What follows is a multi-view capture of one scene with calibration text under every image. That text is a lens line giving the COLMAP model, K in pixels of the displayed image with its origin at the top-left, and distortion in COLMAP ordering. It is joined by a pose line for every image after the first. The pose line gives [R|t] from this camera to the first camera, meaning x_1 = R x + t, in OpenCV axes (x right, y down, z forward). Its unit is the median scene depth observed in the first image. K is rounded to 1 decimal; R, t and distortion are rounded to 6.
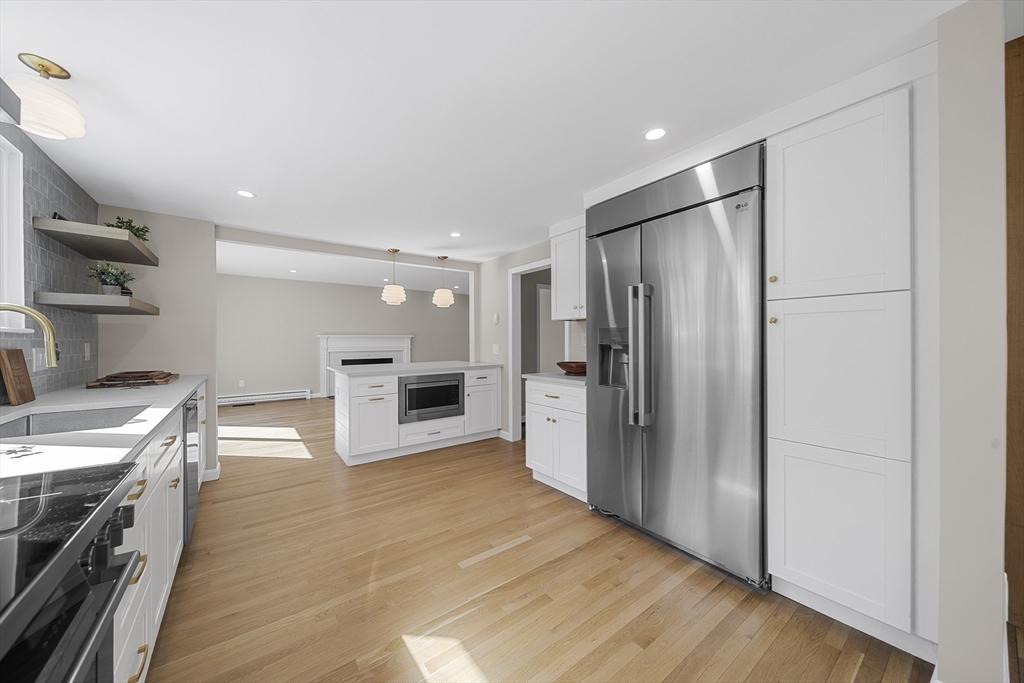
lens RADIAL K [[360.0, 0, 510.7], [0, 360.0, 337.5], [0, 0, 1]] dist [0.000664, -0.000126]
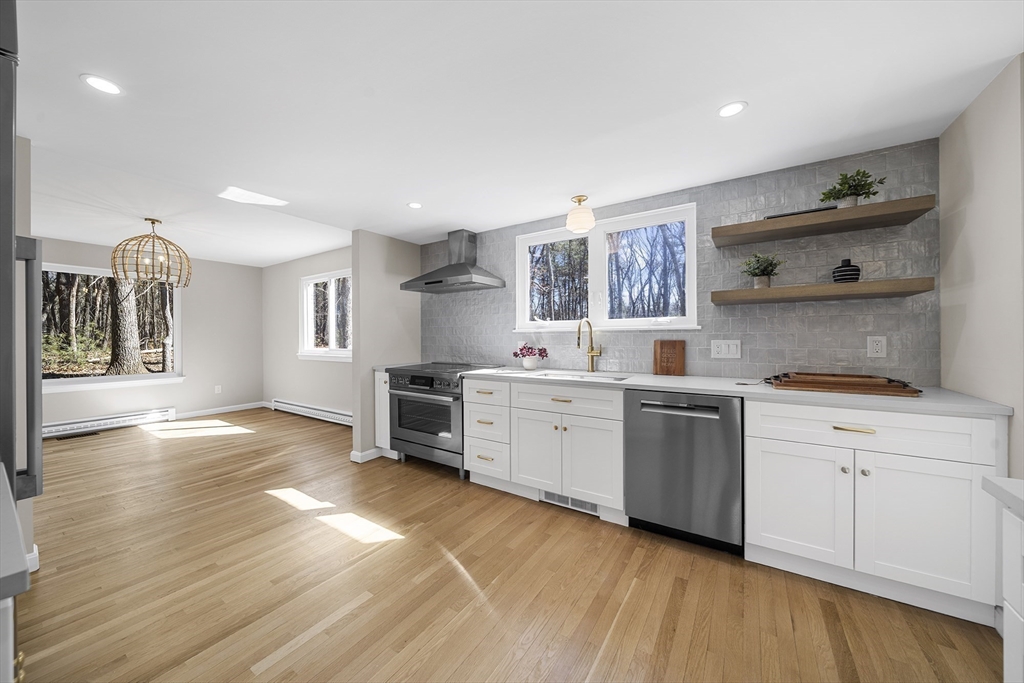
lens RADIAL K [[360.0, 0, 510.7], [0, 360.0, 337.5], [0, 0, 1]] dist [0.000664, -0.000126]
pose [[-0.940341, 0.011668, -0.340034, -0.183662], [0.012873, 0.999916, -0.001289, 0.012781], [0.339991, -0.005589, -0.940412, 2.069050]]
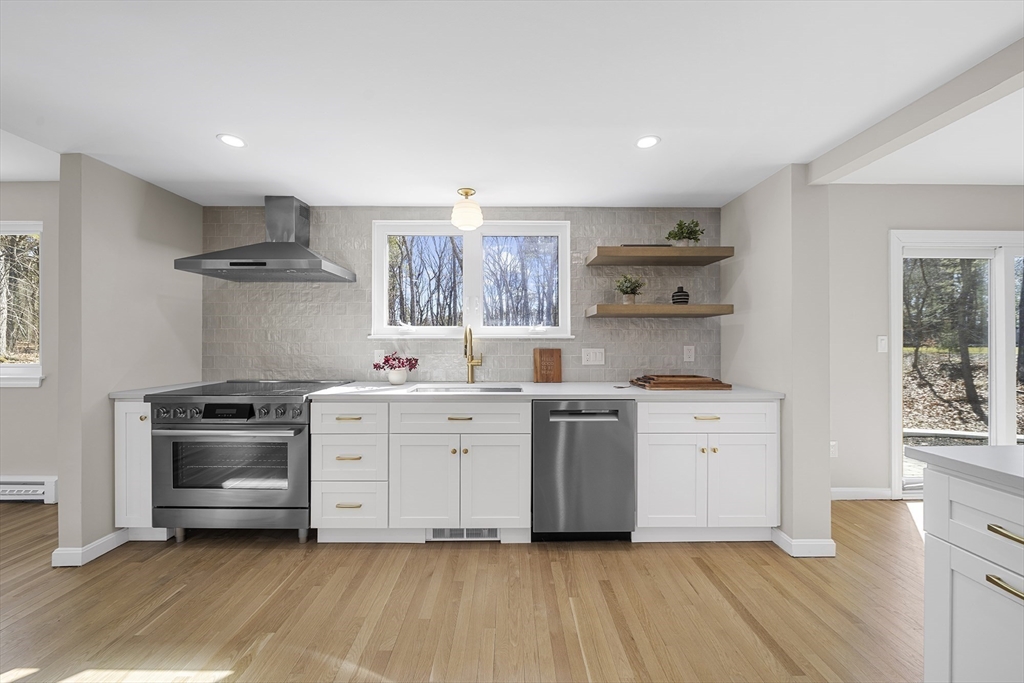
lens RADIAL K [[357.2, 0, 512.0], [0, 357.2, 341.5], [0, 0, 1]] dist [-0.002346, -0.000351]
pose [[-0.590899, 0.000210, -0.806746, 0.014530], [0.006402, 0.999970, -0.004428, 0.006005], [0.806720, -0.007781, -0.590882, 1.684612]]
